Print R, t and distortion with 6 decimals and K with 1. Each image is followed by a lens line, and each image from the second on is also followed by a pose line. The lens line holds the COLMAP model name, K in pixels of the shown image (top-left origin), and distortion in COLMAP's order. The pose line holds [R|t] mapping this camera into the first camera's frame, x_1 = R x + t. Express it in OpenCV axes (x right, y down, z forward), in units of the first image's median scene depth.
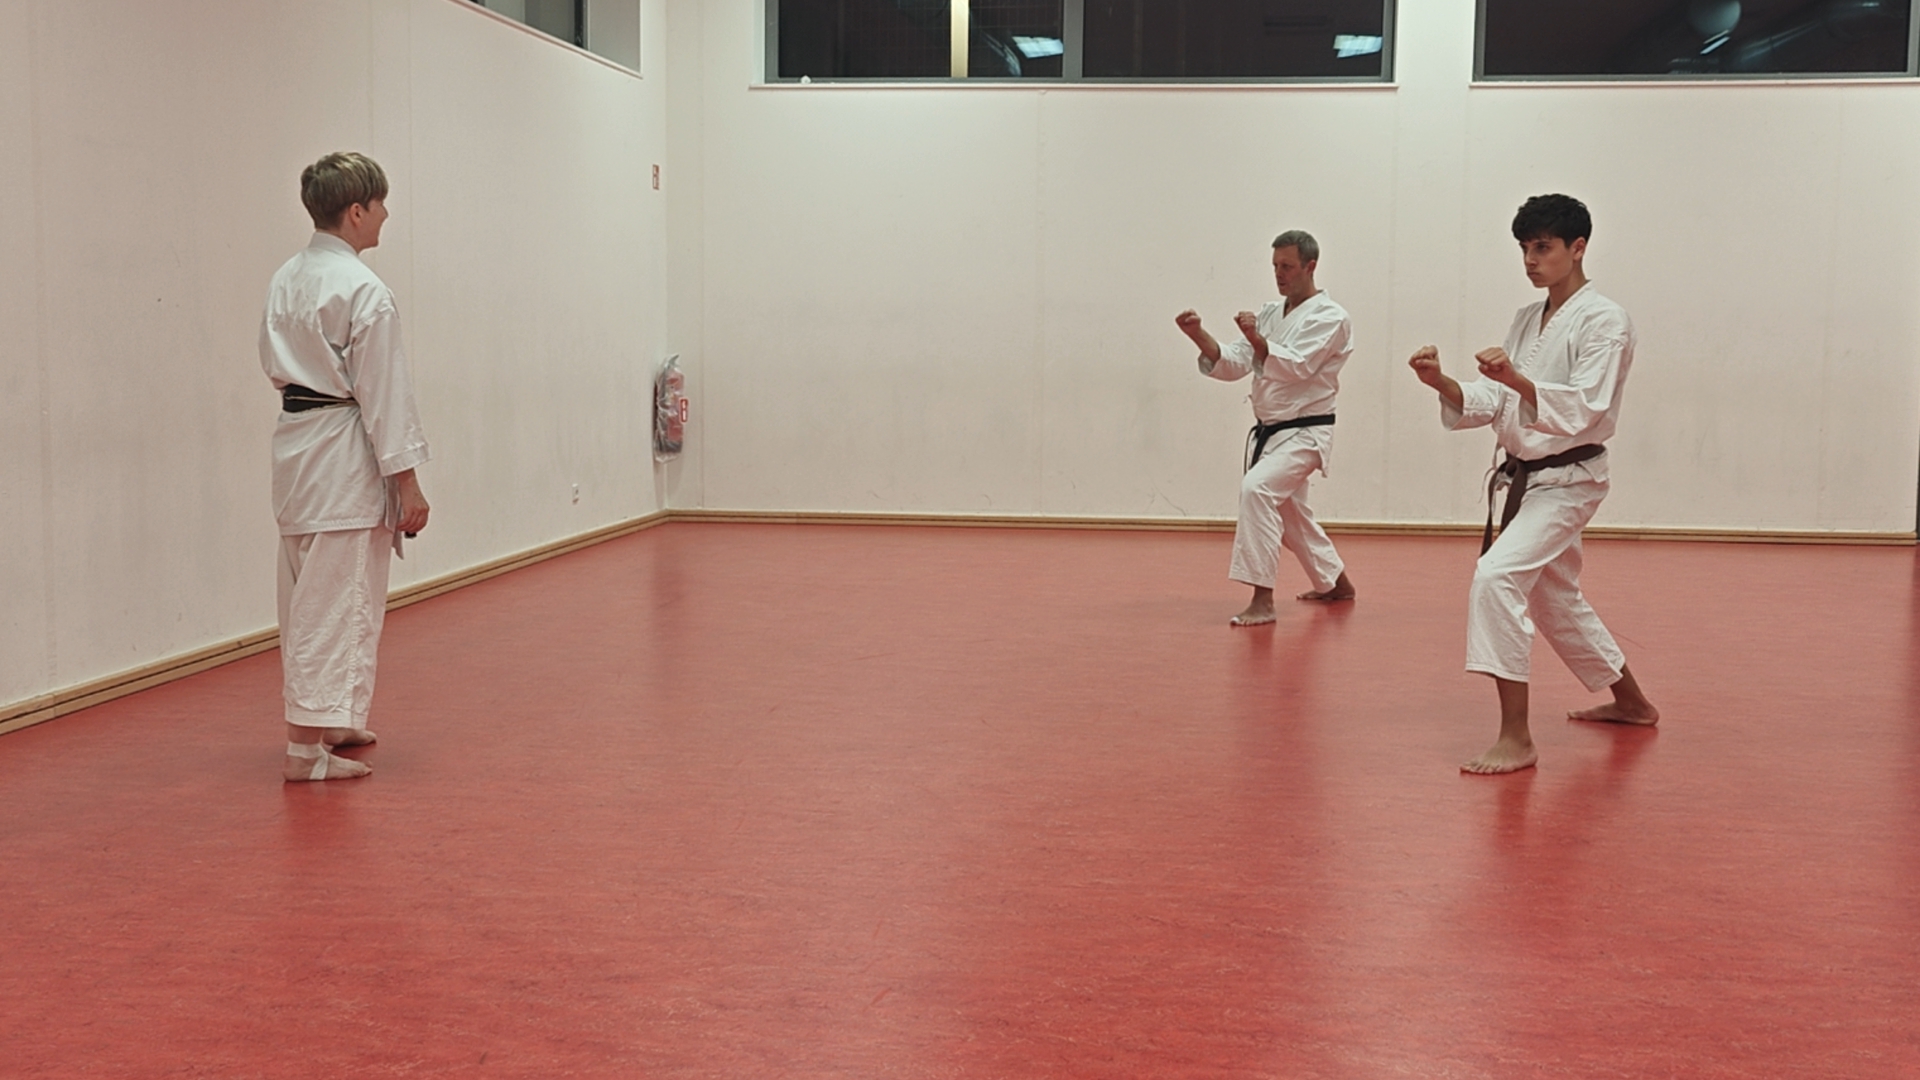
lens RADIAL K [[2297.9, 0, 994.7], [0, 2297.9, 566.4], [0, 0, 1]] dist [0.078150, 0.000000]
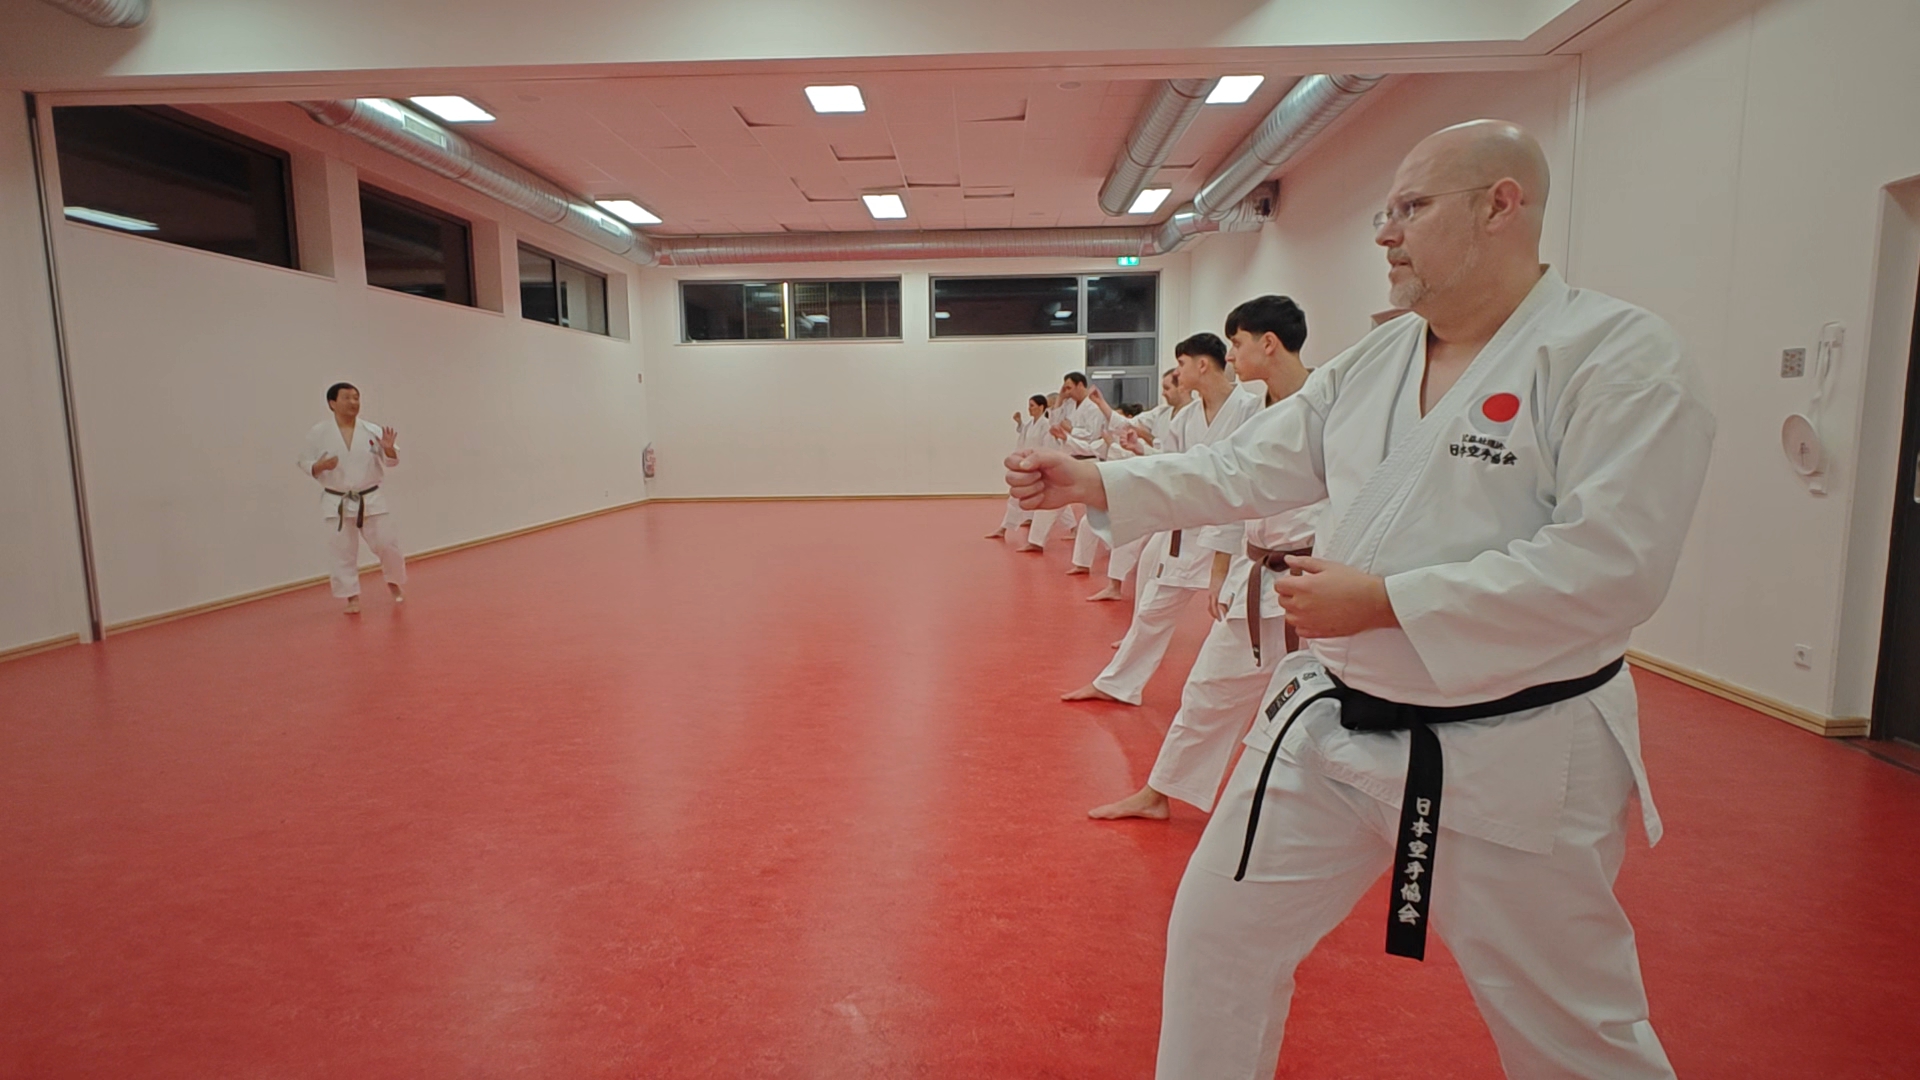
lens RADIAL K [[984.1, 0, 960.6], [0, 984.1, 539.3], [0, 0, 1]] dist [-0.005481, 0.003298]
pose [[0.996648, -0.035508, 0.073700, 0.143094], [0.033768, 0.999124, 0.024725, 0.008917], [-0.074513, -0.022154, 0.996974, -0.213399]]
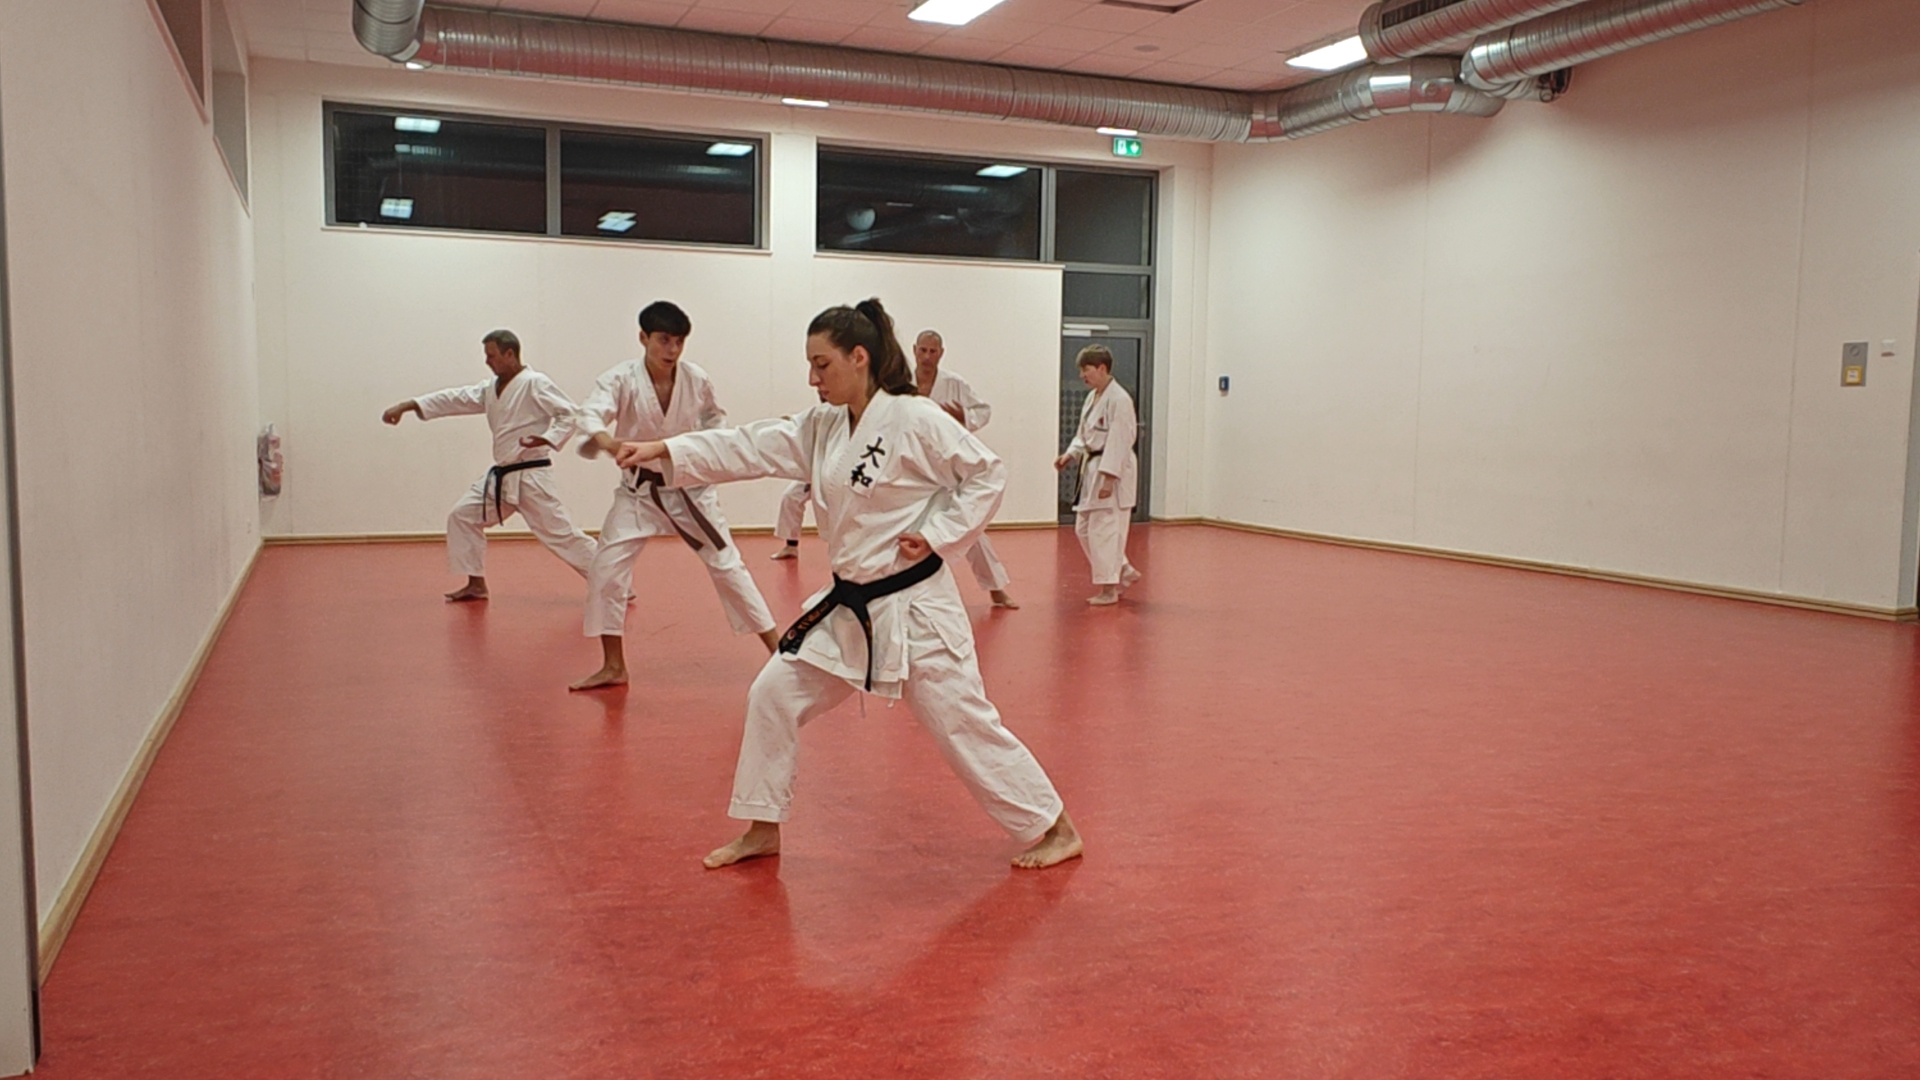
lens RADIAL K [[1490.6, 0, 953.4], [0, 1490.6, 551.0], [0, 0, 1]] dist [0.012086, -0.011999]
pose [[0.879448, -0.046044, 0.473763, -0.207073], [0.045383, 0.998887, 0.012836, -0.009479], [-0.473827, 0.010212, 0.880559, 0.036460]]
